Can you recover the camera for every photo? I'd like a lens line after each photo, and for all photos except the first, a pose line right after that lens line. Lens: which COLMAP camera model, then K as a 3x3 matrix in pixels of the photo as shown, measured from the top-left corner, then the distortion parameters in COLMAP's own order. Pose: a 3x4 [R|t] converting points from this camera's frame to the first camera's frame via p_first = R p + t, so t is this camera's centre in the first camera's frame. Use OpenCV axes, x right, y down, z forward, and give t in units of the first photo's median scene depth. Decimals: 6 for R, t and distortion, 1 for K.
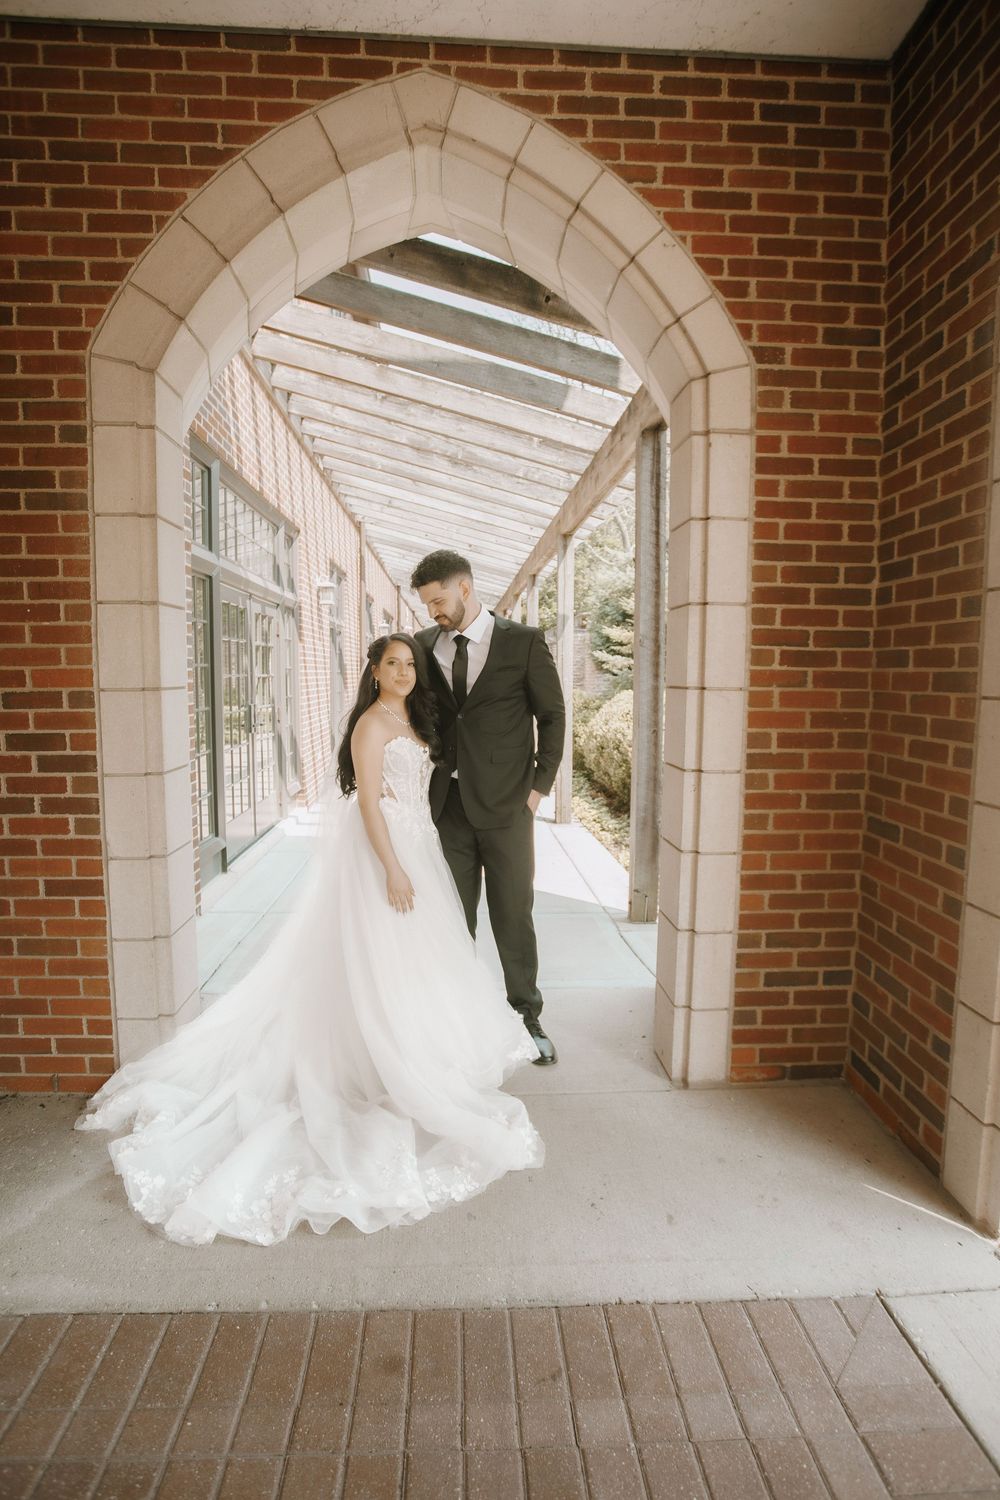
lens RADIAL K [[794.0, 0, 491.4], [0, 794.0, 731.0], [0, 0, 1]] dist [-0.059871, 0.027759]
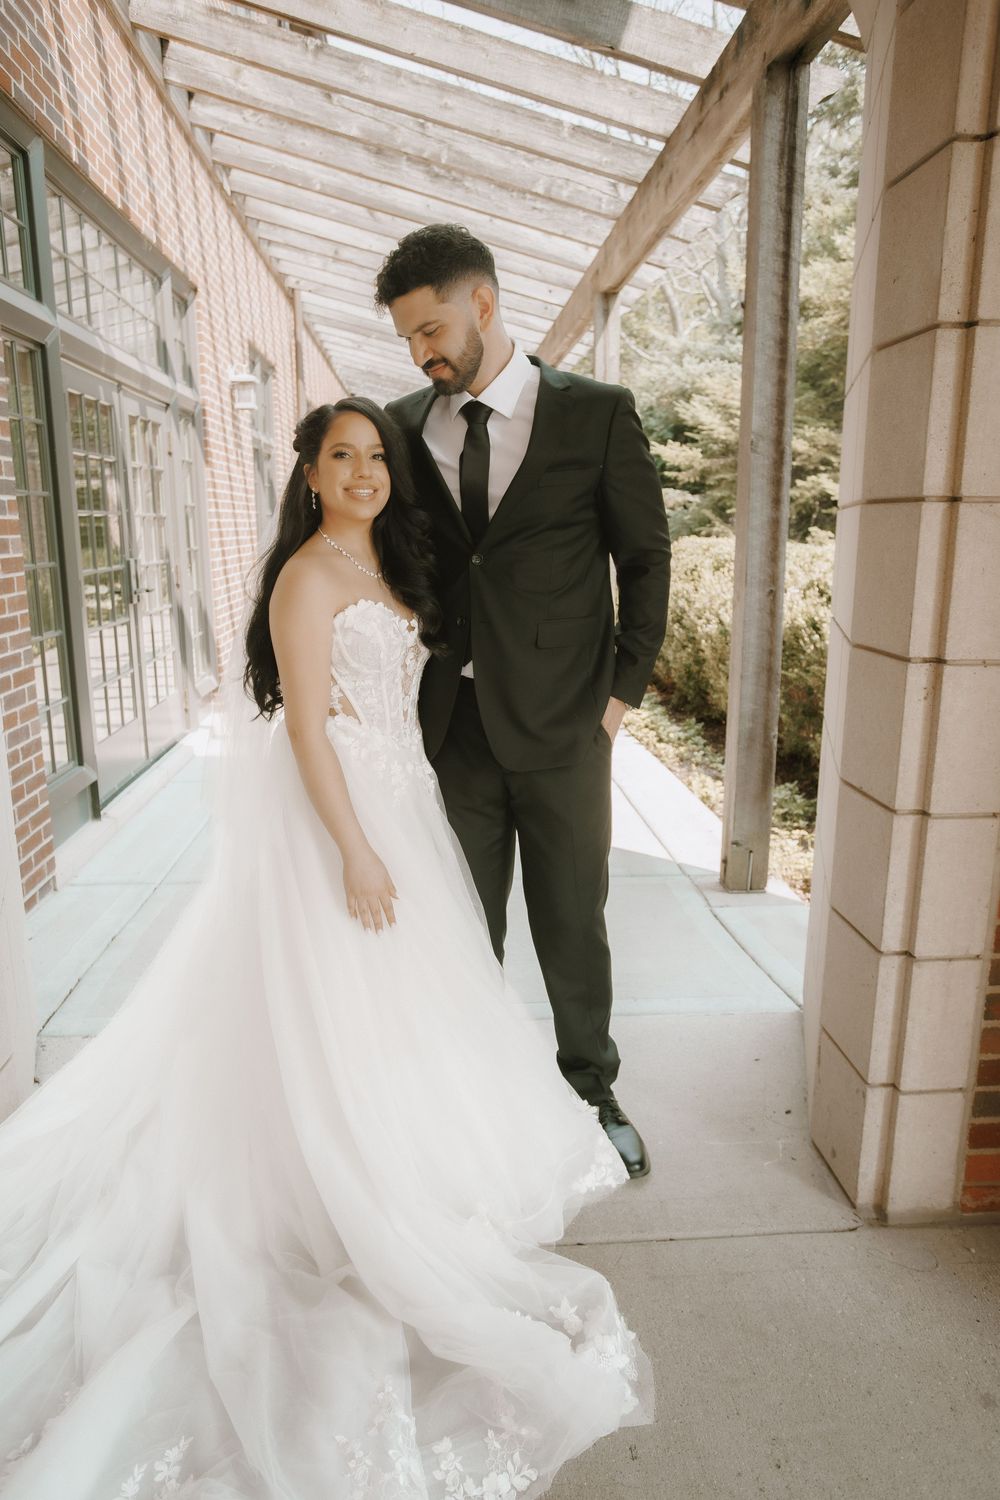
lens RADIAL K [[1050.8, 0, 495.3], [0, 1050.8, 740.2], [0, 0, 1]] dist [-0.022726, 0.021070]
pose [[0.999880, -0.011534, 0.010337, -0.019344], [0.010066, 0.991162, 0.132275, 0.004045], [-0.011771, -0.132155, 0.991159, 0.163201]]
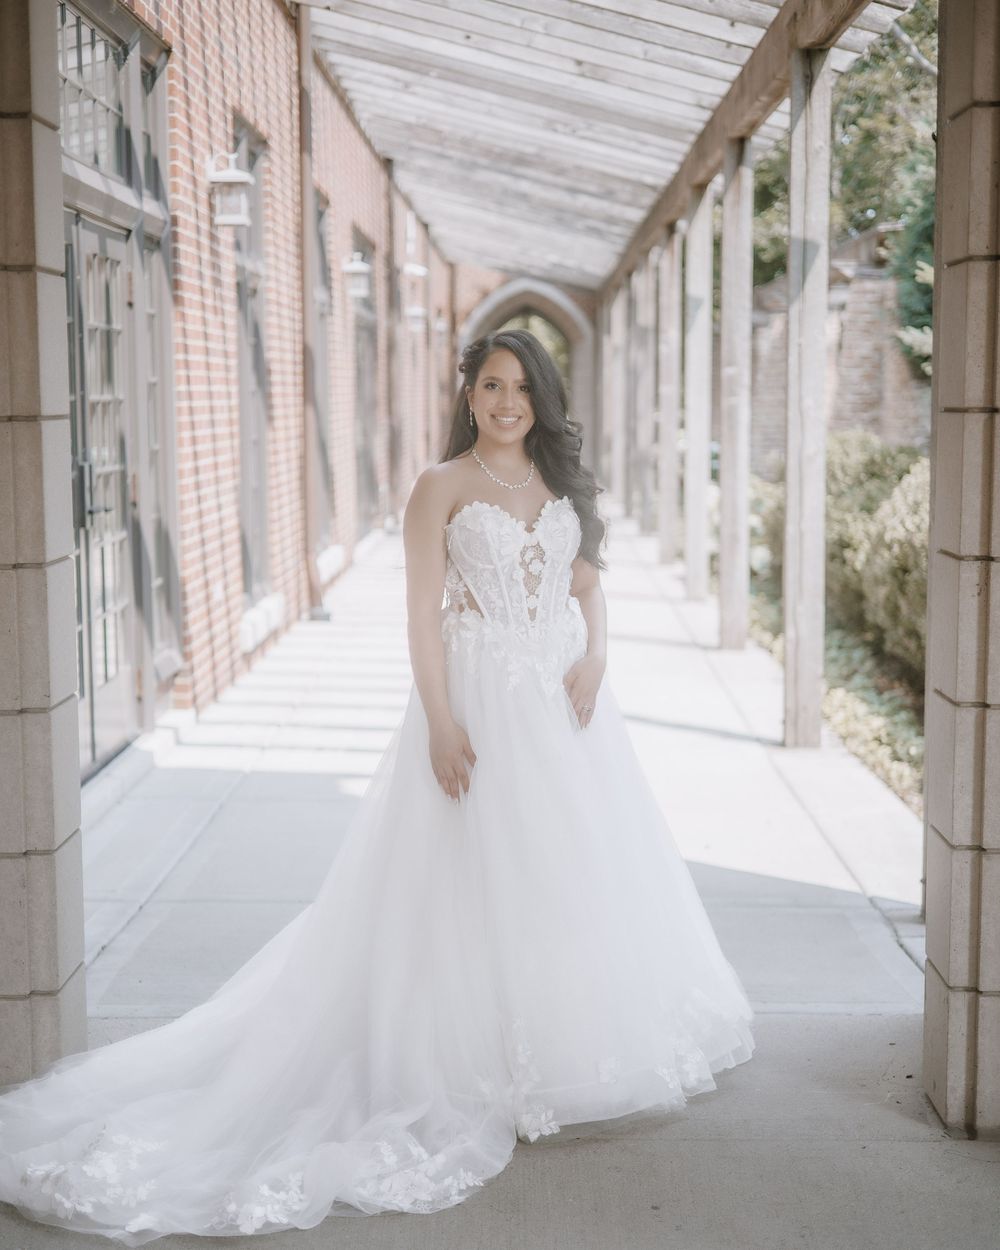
lens RADIAL K [[2217.5, 0, 500.5], [0, 2217.5, 627.2], [0, 0, 1]] dist [0.112965, 0.000000]
pose [[0.998010, -0.001682, -0.063038, 0.009592], [0.003755, 0.999455, 0.032792, 0.023914], [0.062949, -0.032963, 0.997472, -0.312024]]
